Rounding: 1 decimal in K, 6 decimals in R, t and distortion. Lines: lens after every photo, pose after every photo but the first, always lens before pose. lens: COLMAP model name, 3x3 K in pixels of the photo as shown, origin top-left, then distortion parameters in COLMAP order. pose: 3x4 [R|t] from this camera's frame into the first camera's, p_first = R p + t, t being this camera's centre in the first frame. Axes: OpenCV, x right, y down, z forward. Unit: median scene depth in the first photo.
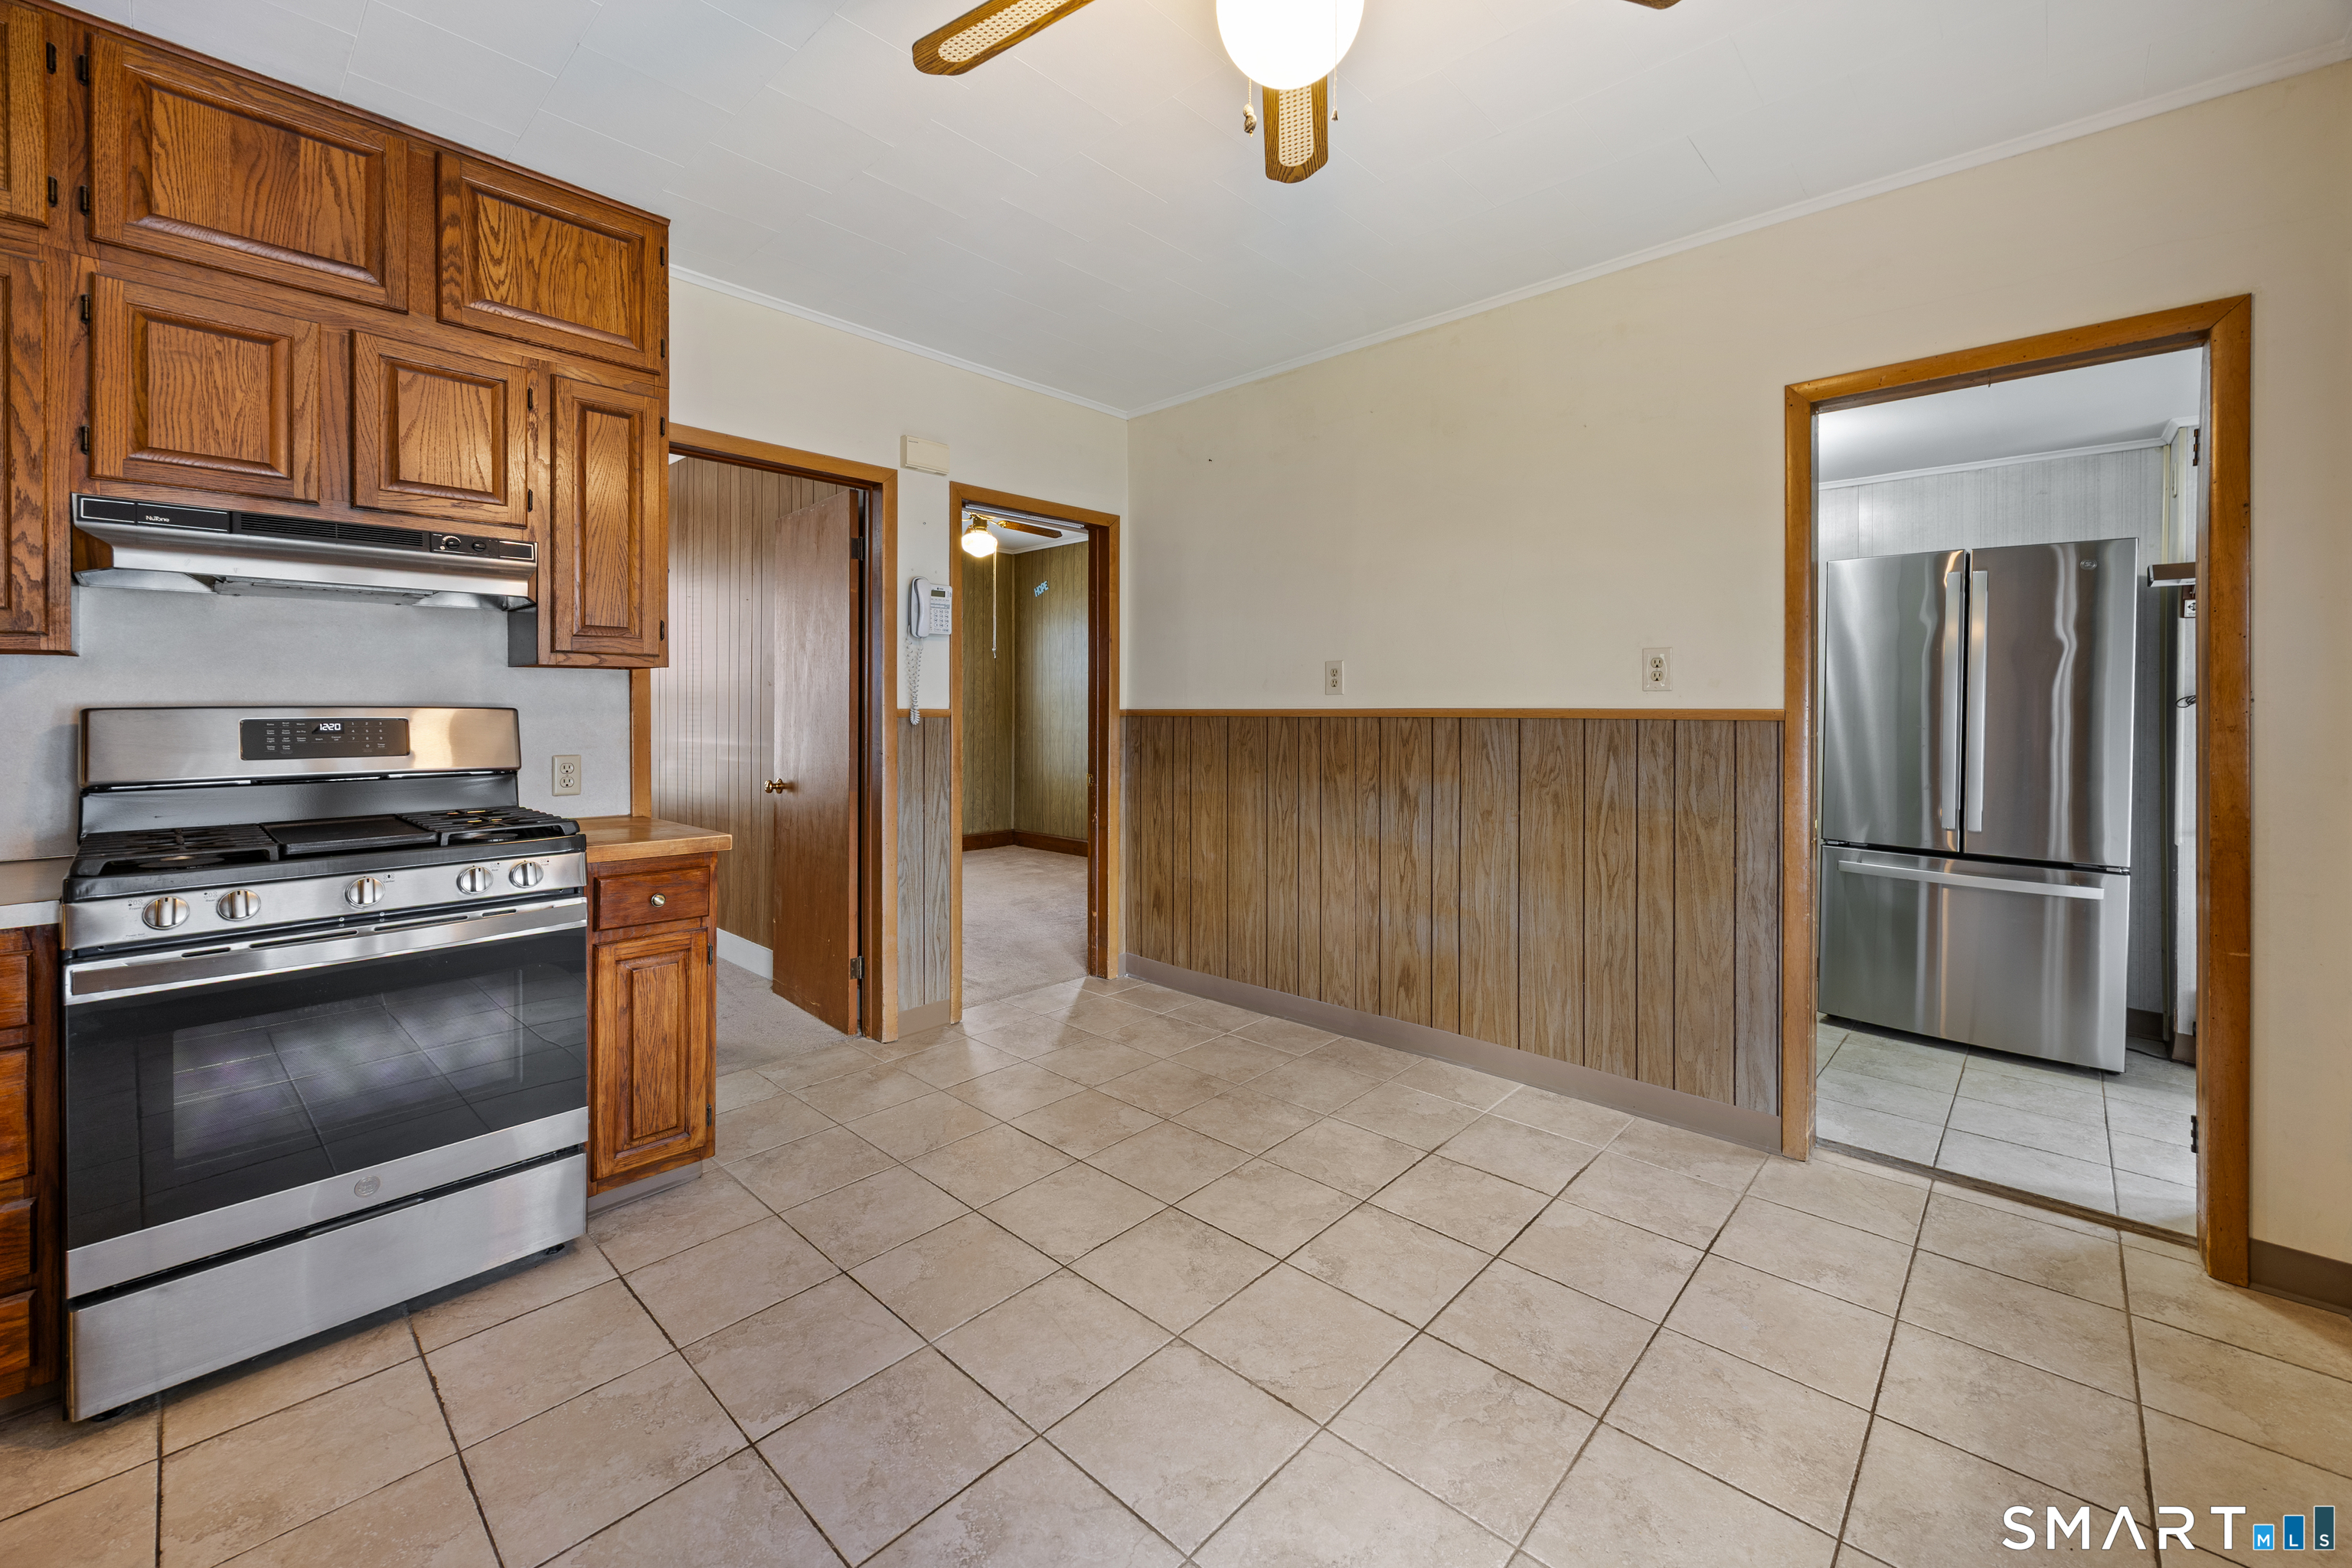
lens RADIAL K [[932.8, 0, 1199.2], [0, 932.8, 712.4], [0, 0, 1]] dist [-0.001956, 0.000140]
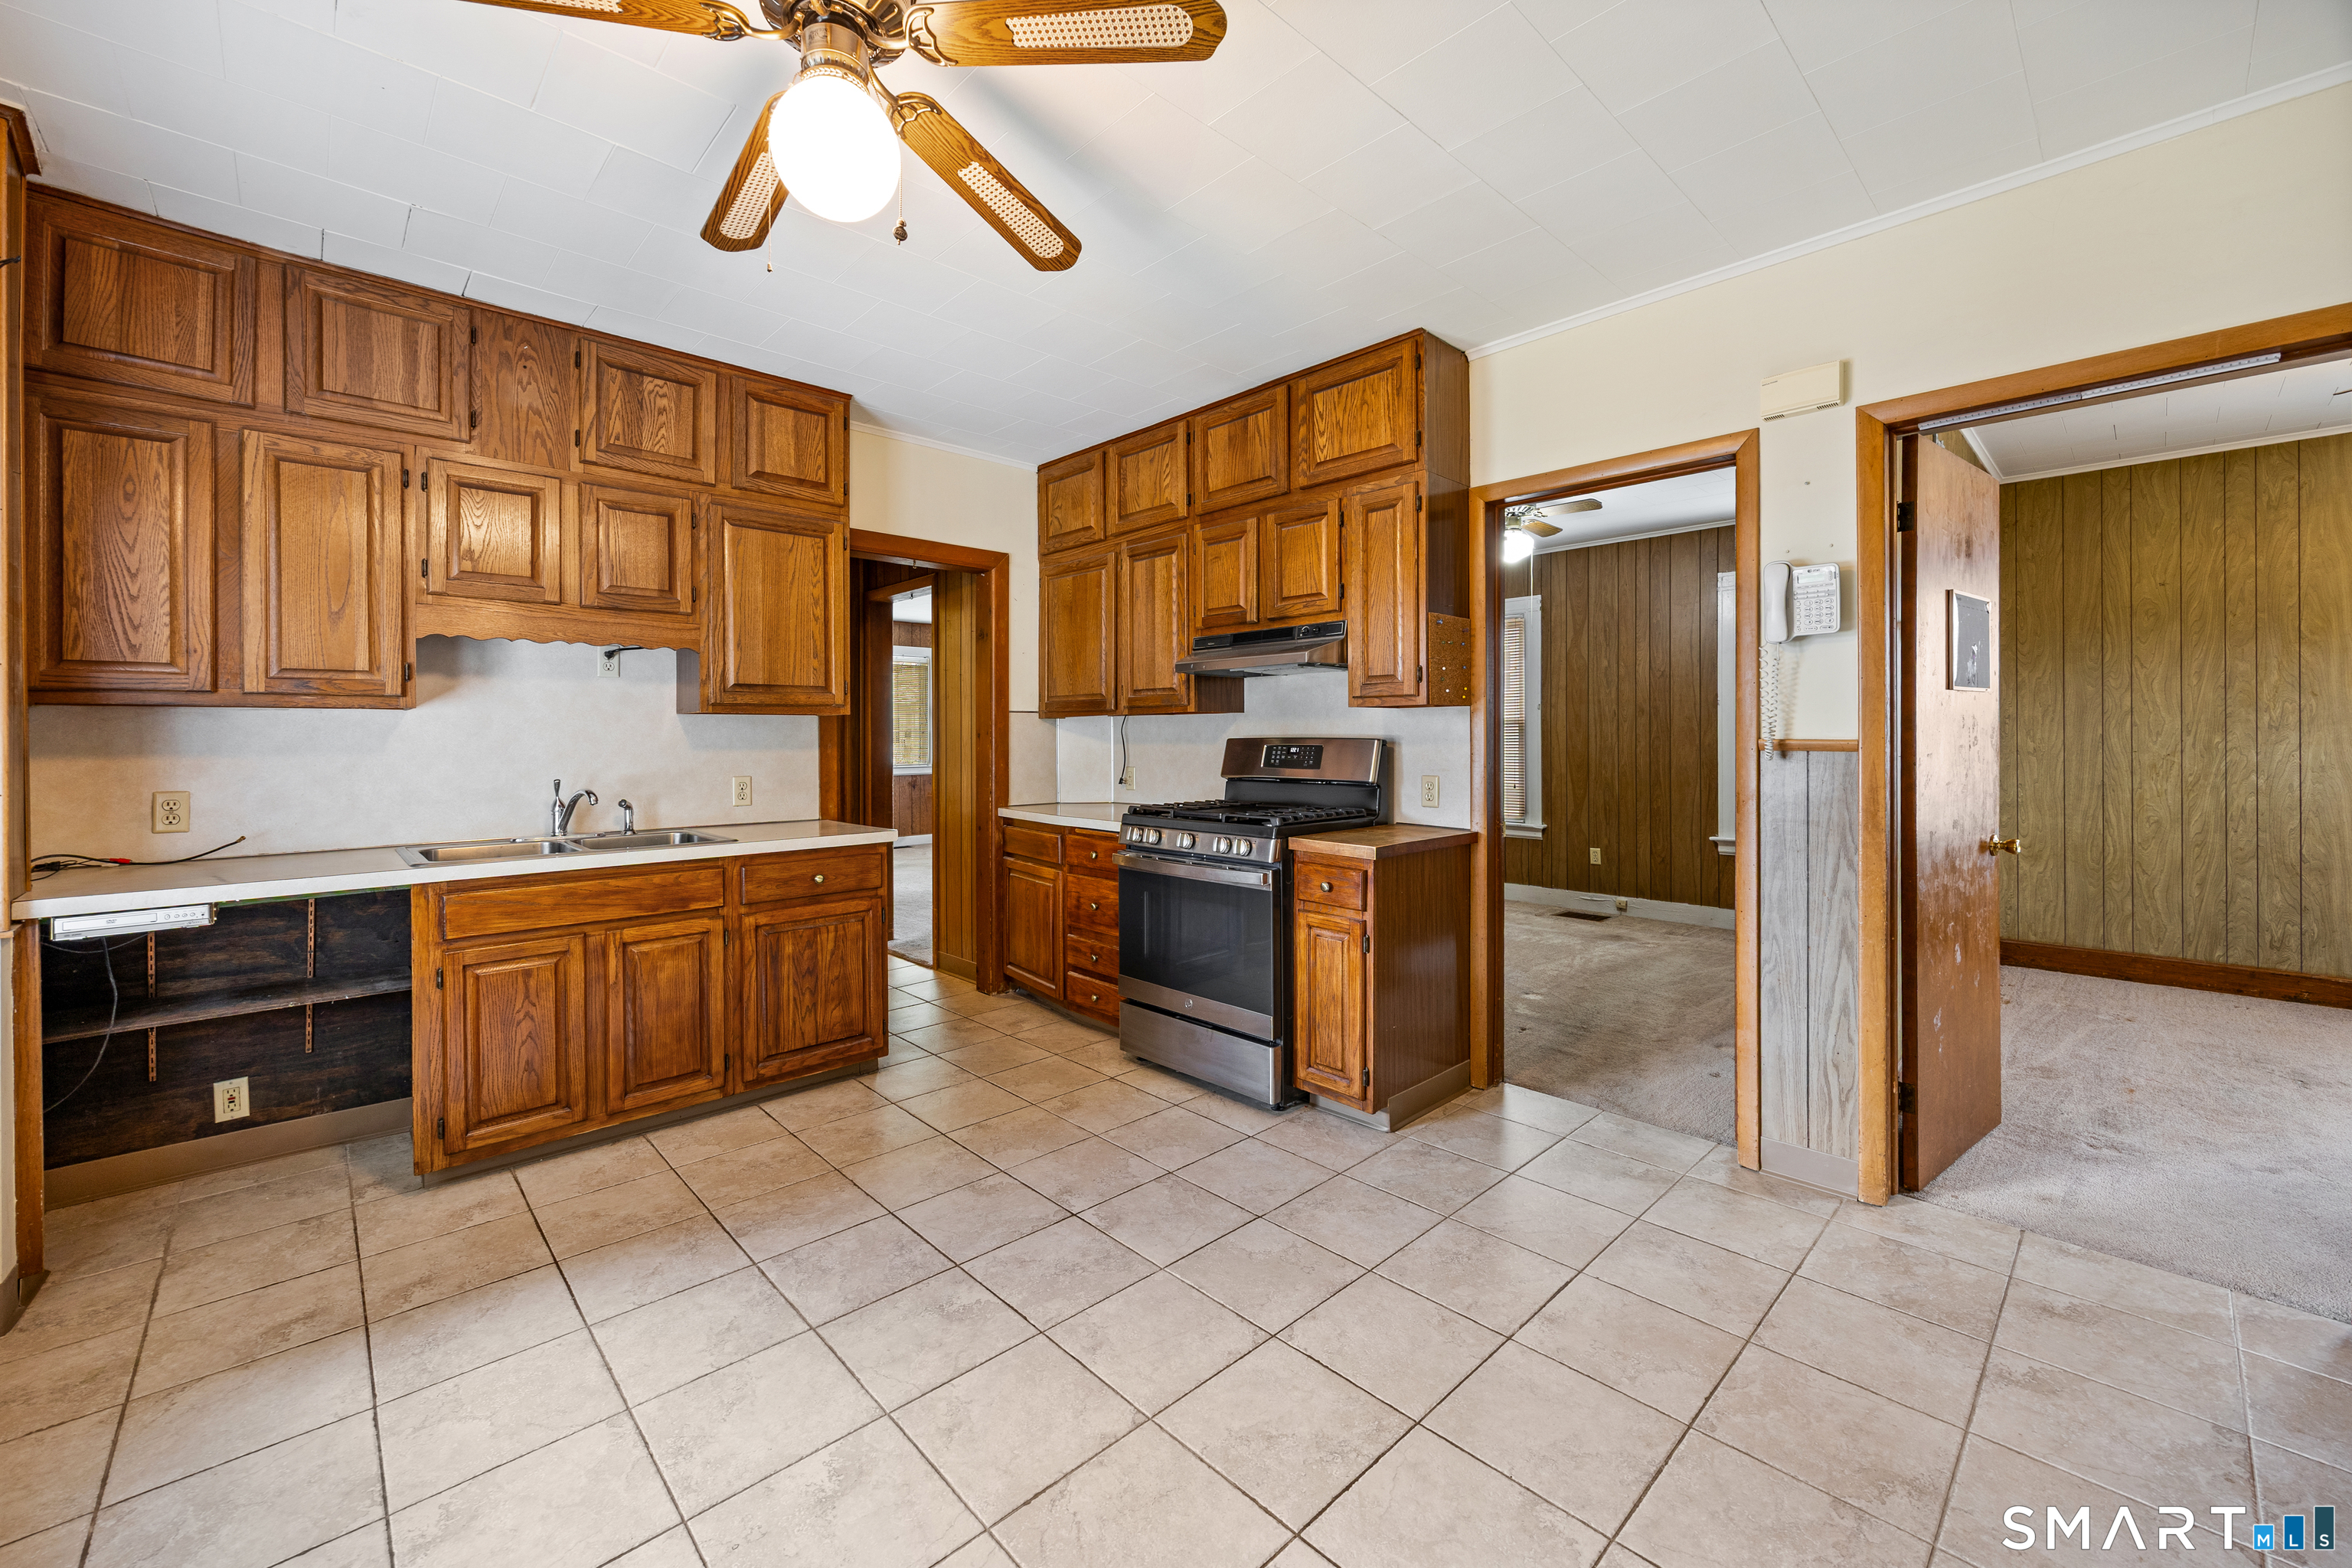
lens RADIAL K [[932.8, 0, 1170.6], [0, 932.8, 730.0], [0, 0, 1]] dist [-0.001956, 0.000140]
pose [[-0.074493, -0.003950, -0.997214, 0.670919], [-0.002789, 0.999989, -0.003752, -0.010696], [0.997218, 0.002502, -0.074503, 0.805297]]
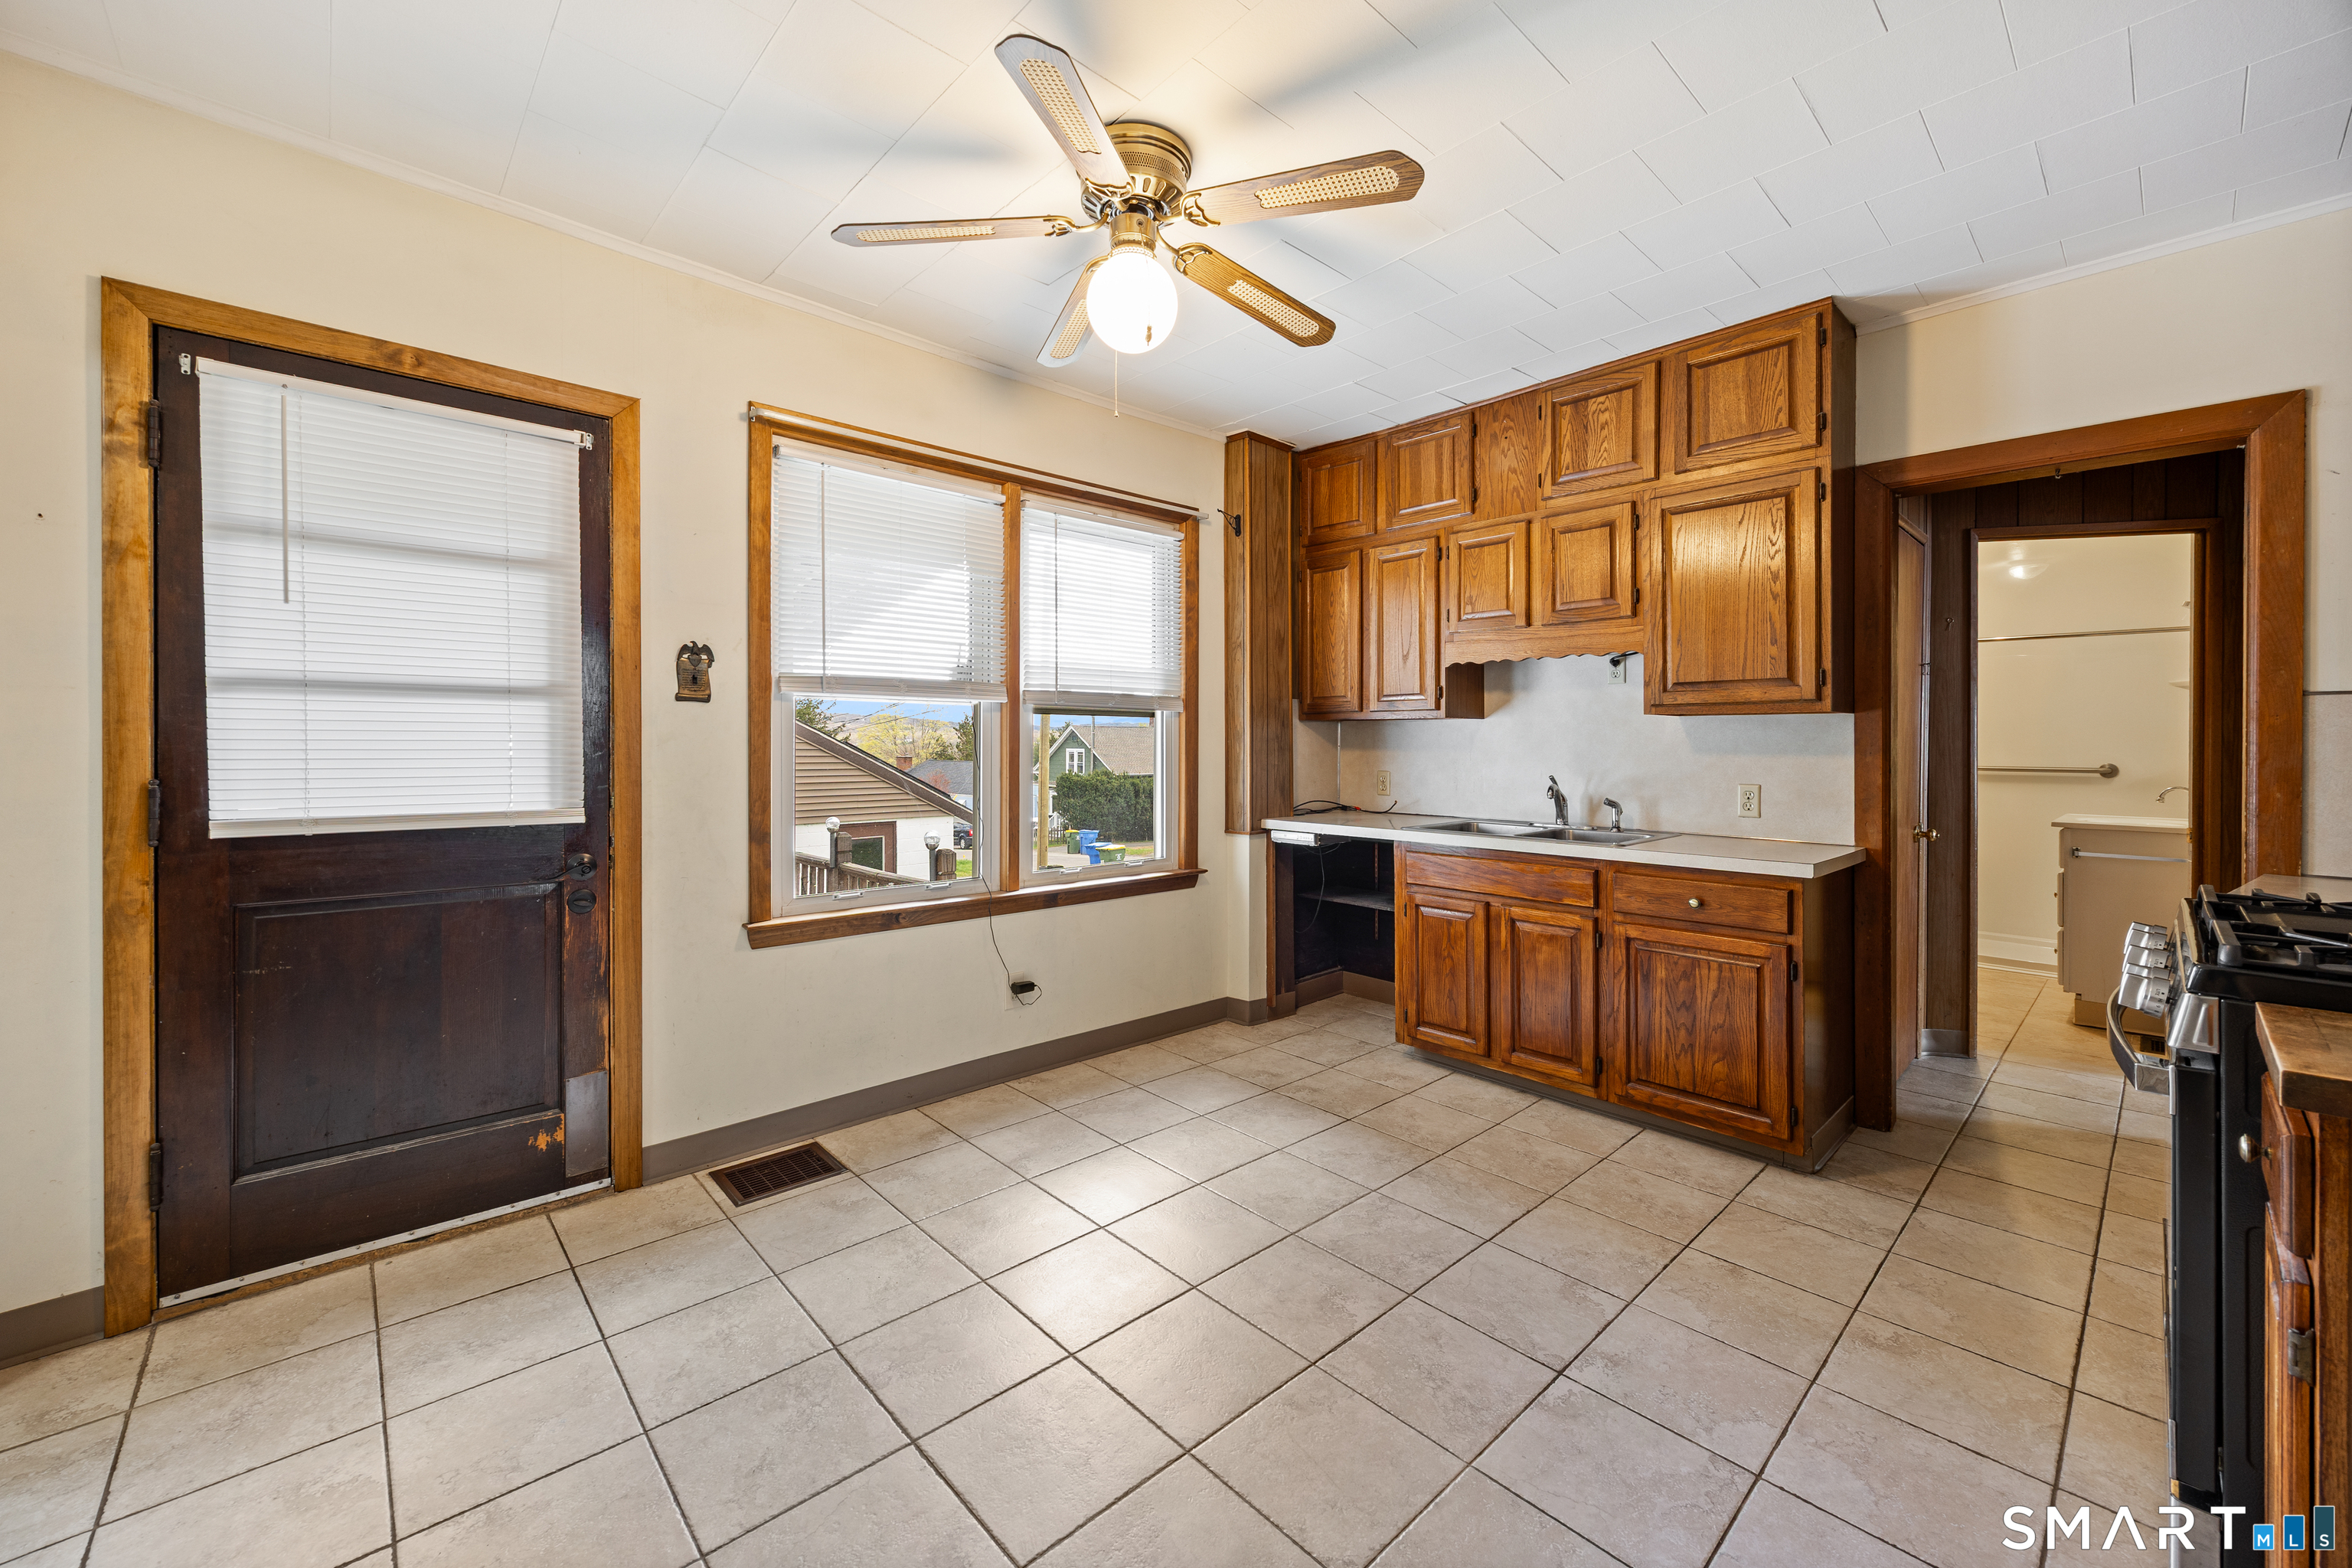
lens RADIAL K [[932.8, 0, 1195.5], [0, 932.8, 746.1], [0, 0, 1]] dist [-0.001956, 0.000140]
pose [[-0.996634, -0.004332, 0.081867, -0.073894], [-0.003450, 0.999934, 0.010915, -0.006843], [-0.081909, 0.010596, -0.996584, 1.386116]]
